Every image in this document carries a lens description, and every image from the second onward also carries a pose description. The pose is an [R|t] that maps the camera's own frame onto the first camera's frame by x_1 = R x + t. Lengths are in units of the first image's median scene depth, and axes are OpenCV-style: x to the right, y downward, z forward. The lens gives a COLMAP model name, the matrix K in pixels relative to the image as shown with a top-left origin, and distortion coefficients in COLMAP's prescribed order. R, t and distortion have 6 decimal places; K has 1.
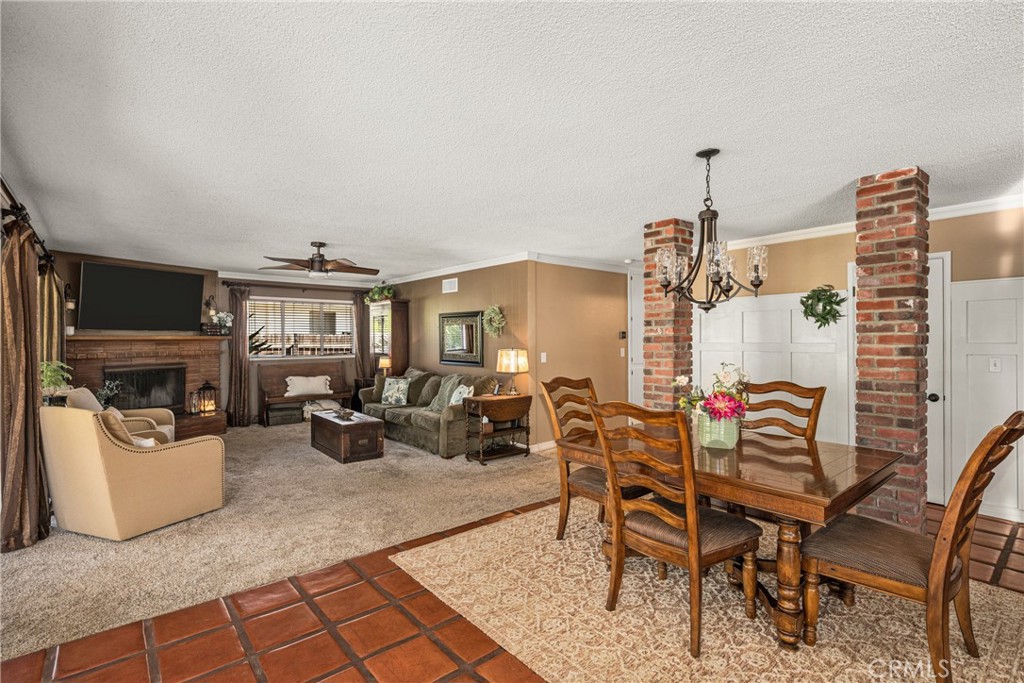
lens RADIAL K [[494.2, 0, 512.0], [0, 494.2, 341.5], [0, 0, 1]] dist [-0.000116, 0.000015]
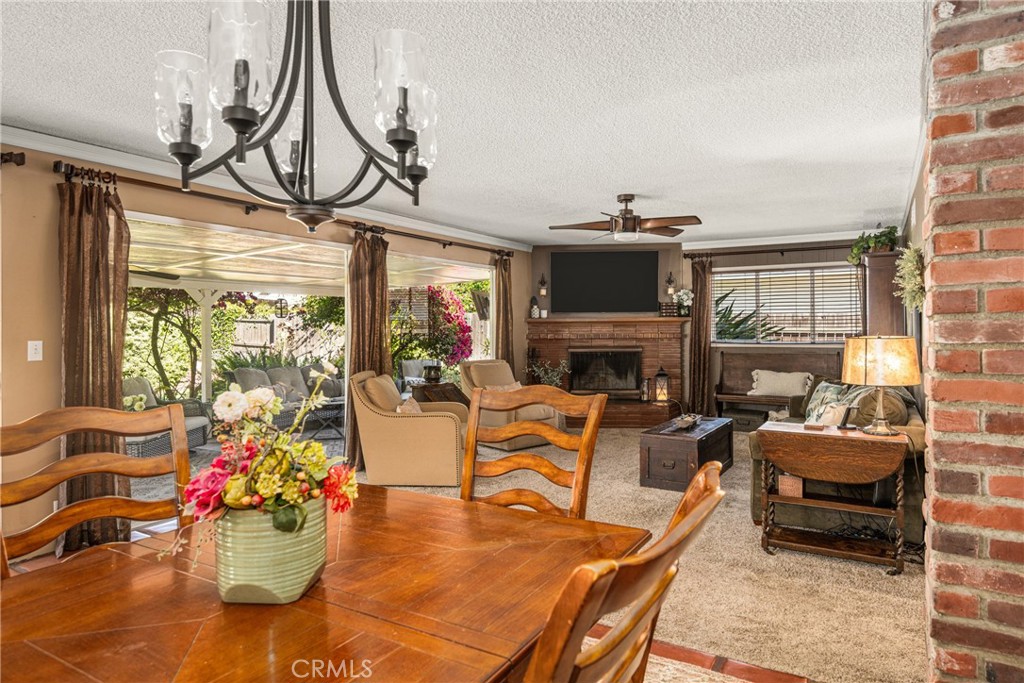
lens RADIAL K [[607.1, 0, 515.6], [0, 607.1, 326.6], [0, 0, 1]] dist [-0.001419, 0.000451]
pose [[0.335195, 0.001108, -0.942148, 0.462025], [-0.000894, 0.999999, 0.000858, 0.007073], [0.942148, 0.000555, 0.335196, 0.519909]]
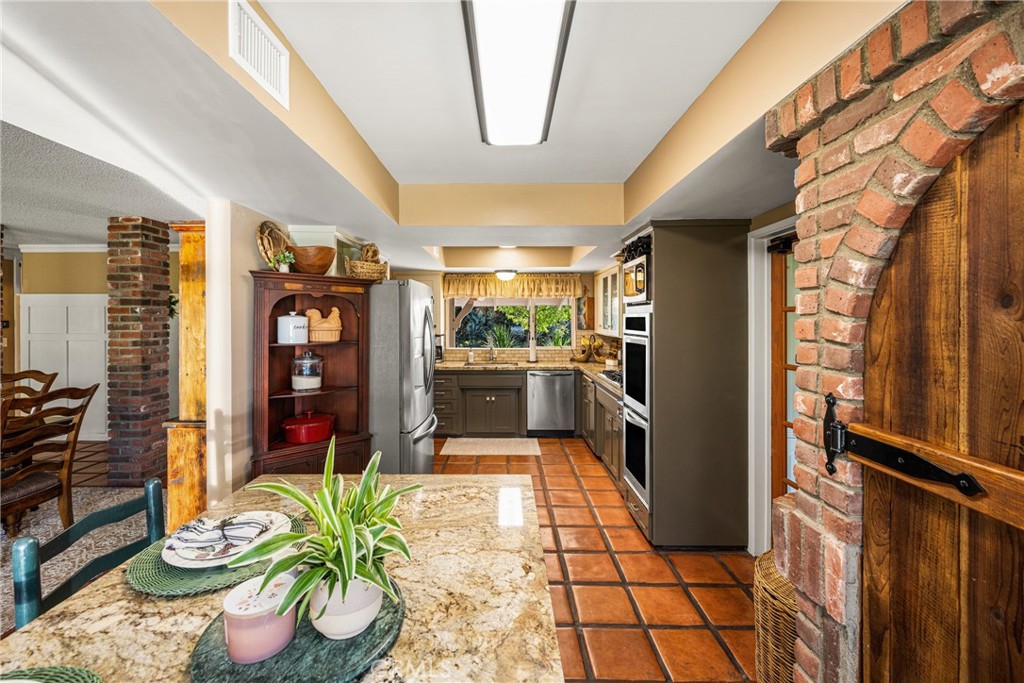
lens RADIAL K [[419.5, 0, 510.1], [0, 419.5, 322.1], [0, 0, 1]] dist [-0.000505, -0.000188]
pose [[0.639490, -0.000934, 0.768799, 0.303029], [-0.000225, 0.999999, 0.001402, -0.024225], [-0.768799, -0.001069, 0.639490, -0.346305]]
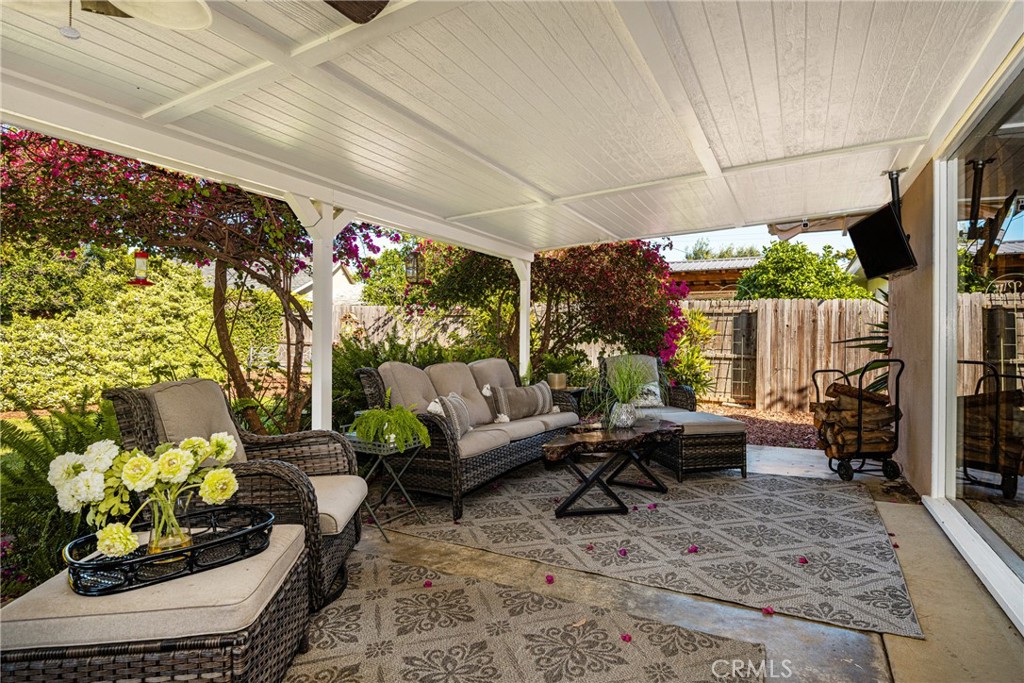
lens RADIAL K [[521.3, 0, 494.8], [0, 521.3, 340.3], [0, 0, 1]] dist [0.001590, 0.000143]
pose [[0.345120, 0.007390, -0.938529, -0.584024], [-0.008190, 0.999955, 0.004862, 0.083822], [0.938523, 0.006009, 0.345165, 0.267213]]
